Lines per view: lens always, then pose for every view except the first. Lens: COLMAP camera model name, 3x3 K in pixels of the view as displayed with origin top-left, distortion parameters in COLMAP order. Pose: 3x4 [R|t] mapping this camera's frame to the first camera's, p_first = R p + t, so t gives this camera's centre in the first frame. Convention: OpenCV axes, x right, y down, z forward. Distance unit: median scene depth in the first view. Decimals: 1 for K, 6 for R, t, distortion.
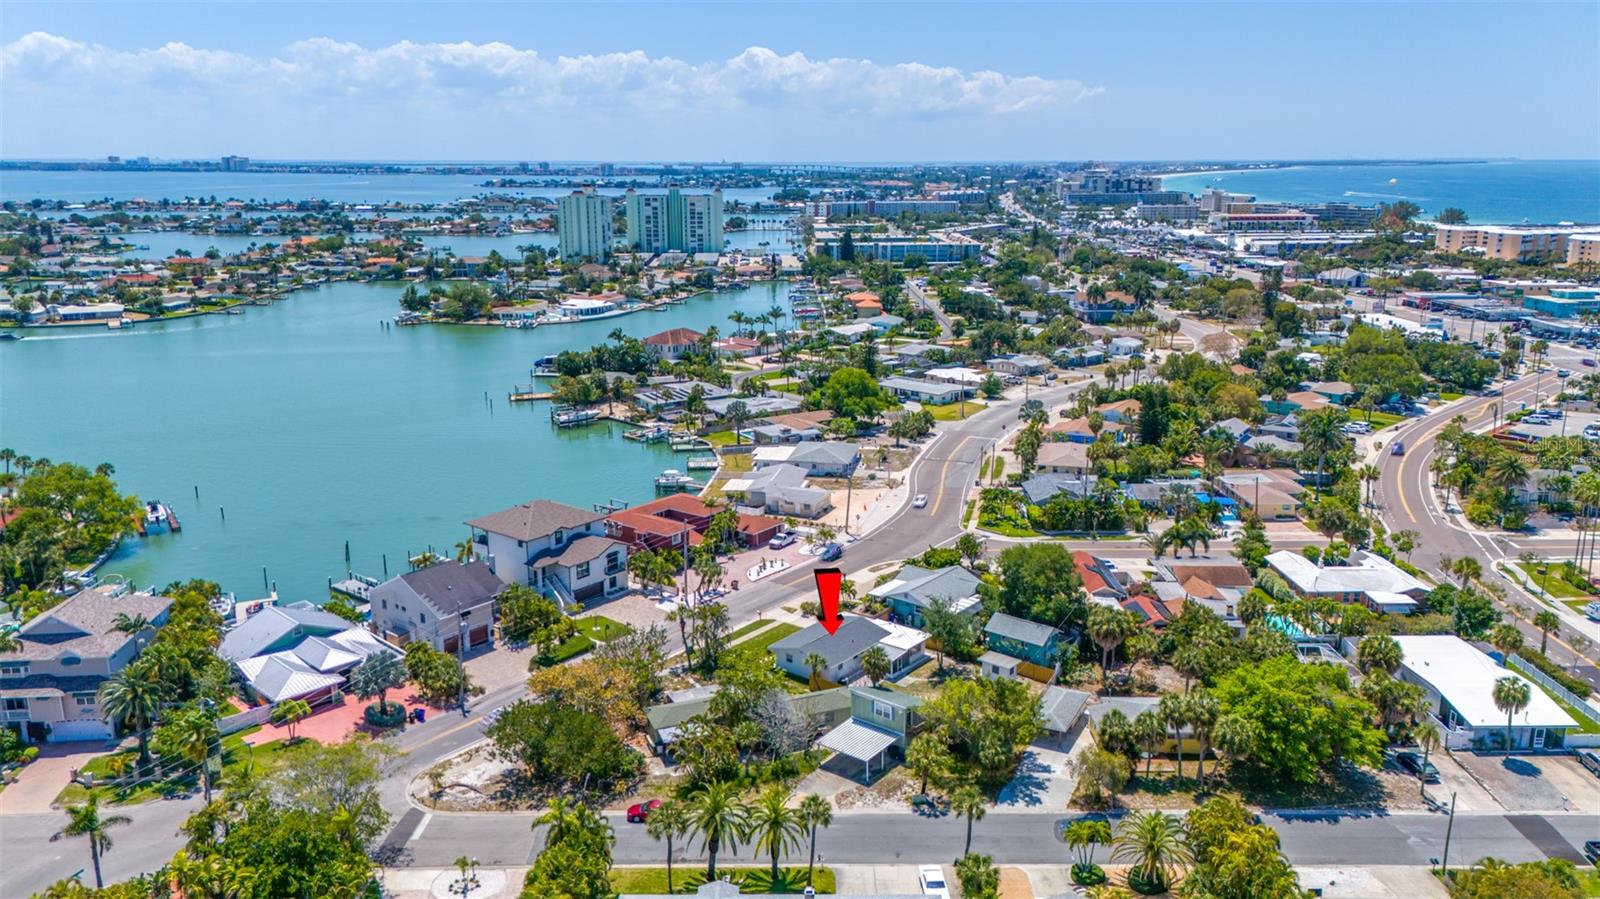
lens RADIAL K [[1191.3, 0, 800.0], [0, 1191.3, 449.5], [0, 0, 1]] dist [0.069545, -0.081399]
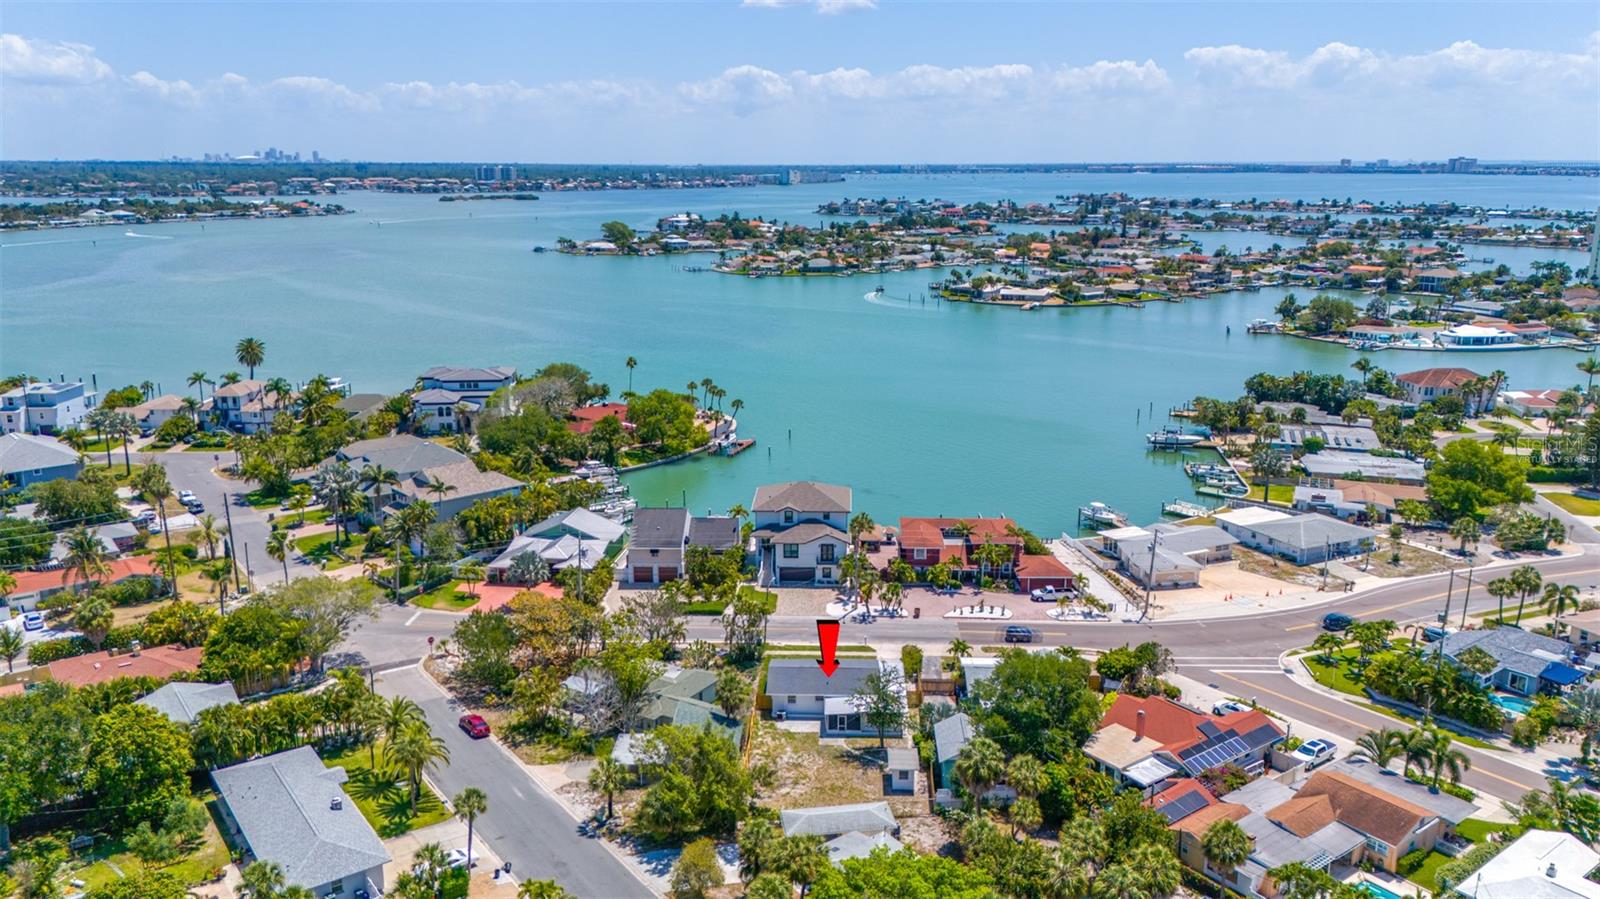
lens RADIAL K [[1191.3, 0, 800.0], [0, 1191.3, 449.5], [0, 0, 1]] dist [0.069545, -0.081399]
pose [[0.586106, 0.187620, -0.788213, 0.233523], [-0.188665, 0.977682, 0.092430, -0.031712], [0.787963, 0.094534, 0.608422, 0.127379]]
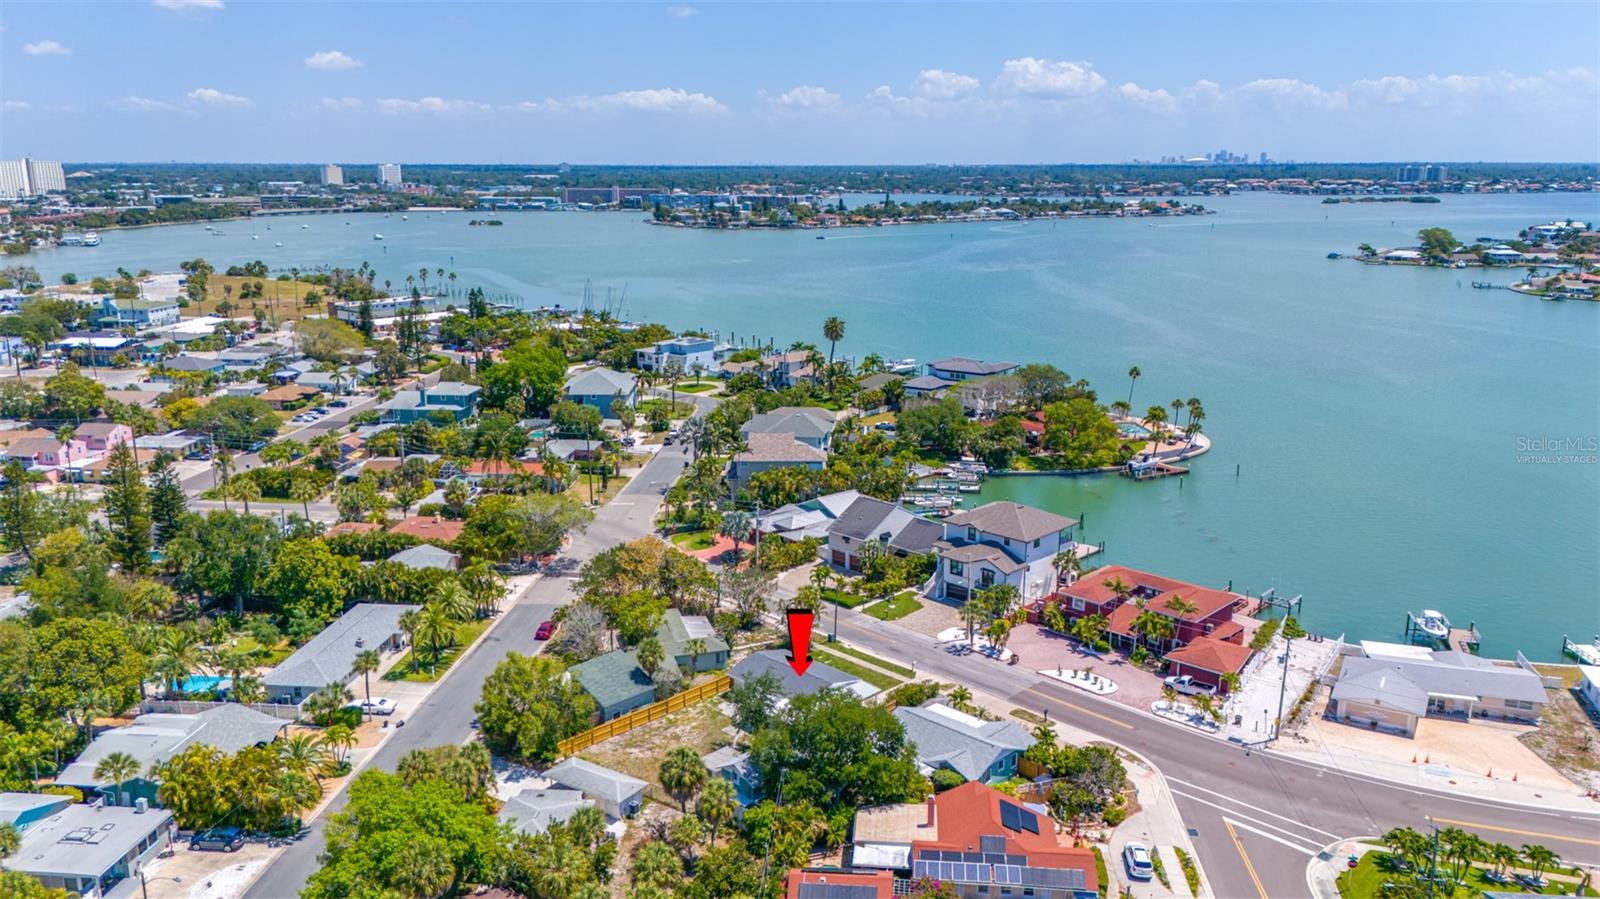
lens RADIAL K [[1191.3, 0, 800.0], [0, 1191.3, 449.5], [0, 0, 1]] dist [0.069545, -0.081399]
pose [[-0.110963, 0.228942, -0.967095, 0.289896], [-0.230461, 0.940651, 0.249125, -0.079256], [0.966734, 0.250521, -0.051615, 0.325545]]
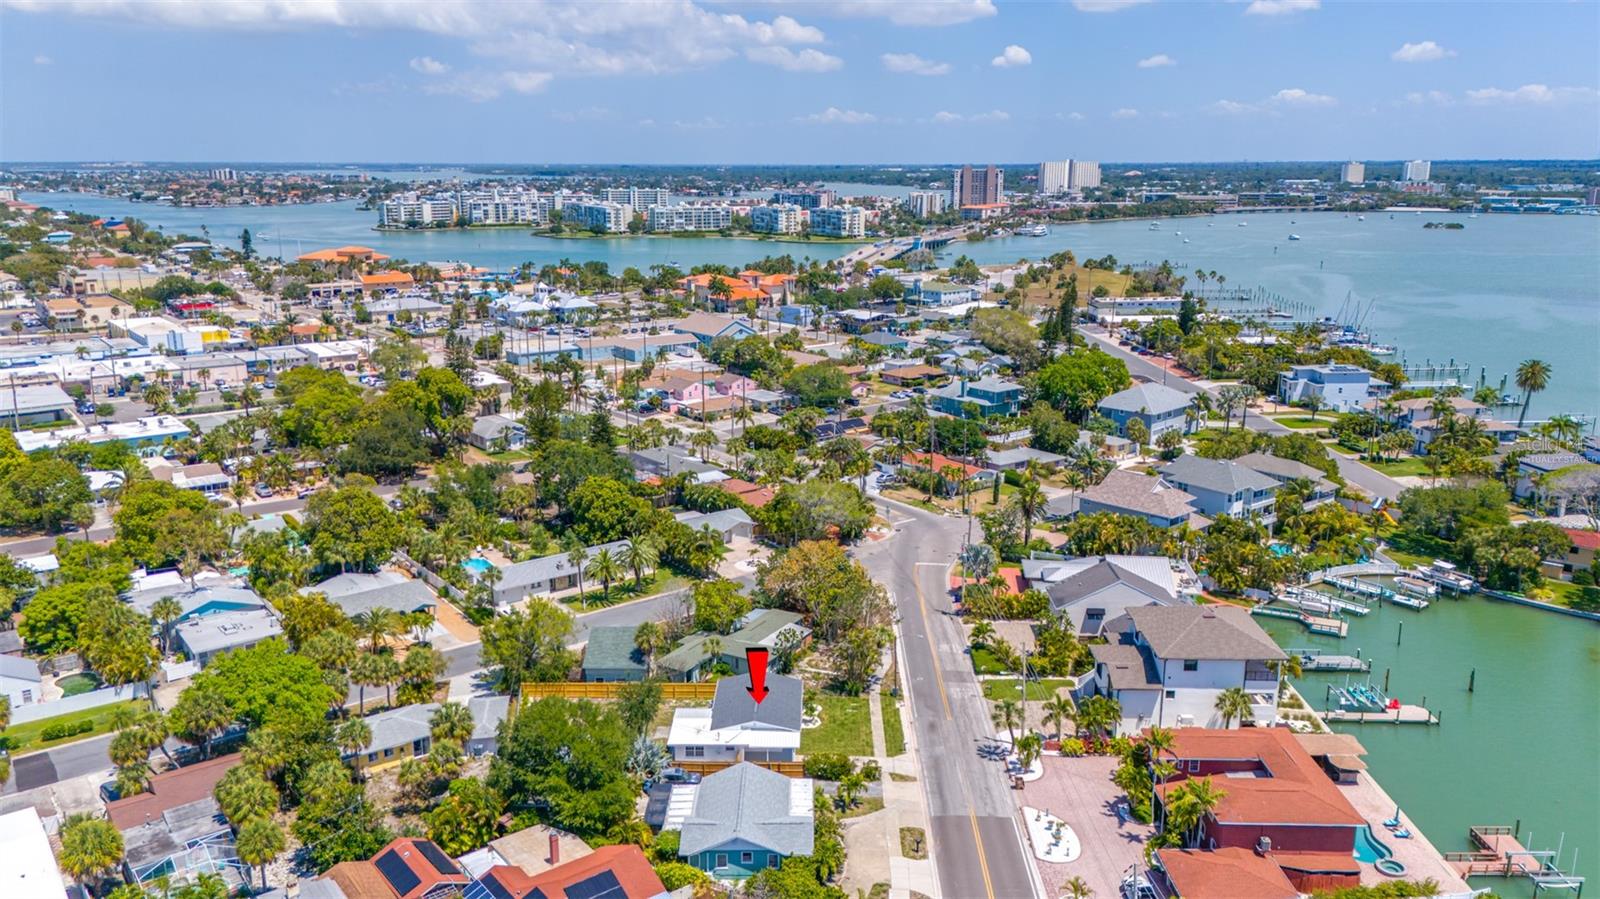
lens RADIAL K [[1191.3, 0, 800.0], [0, 1191.3, 449.5], [0, 0, 1]] dist [0.069545, -0.081399]
pose [[-0.796237, 0.141204, -0.588275, 0.164890], [-0.138750, 0.903840, 0.404750, -0.123062], [0.588859, 0.403900, -0.700079, 0.505519]]
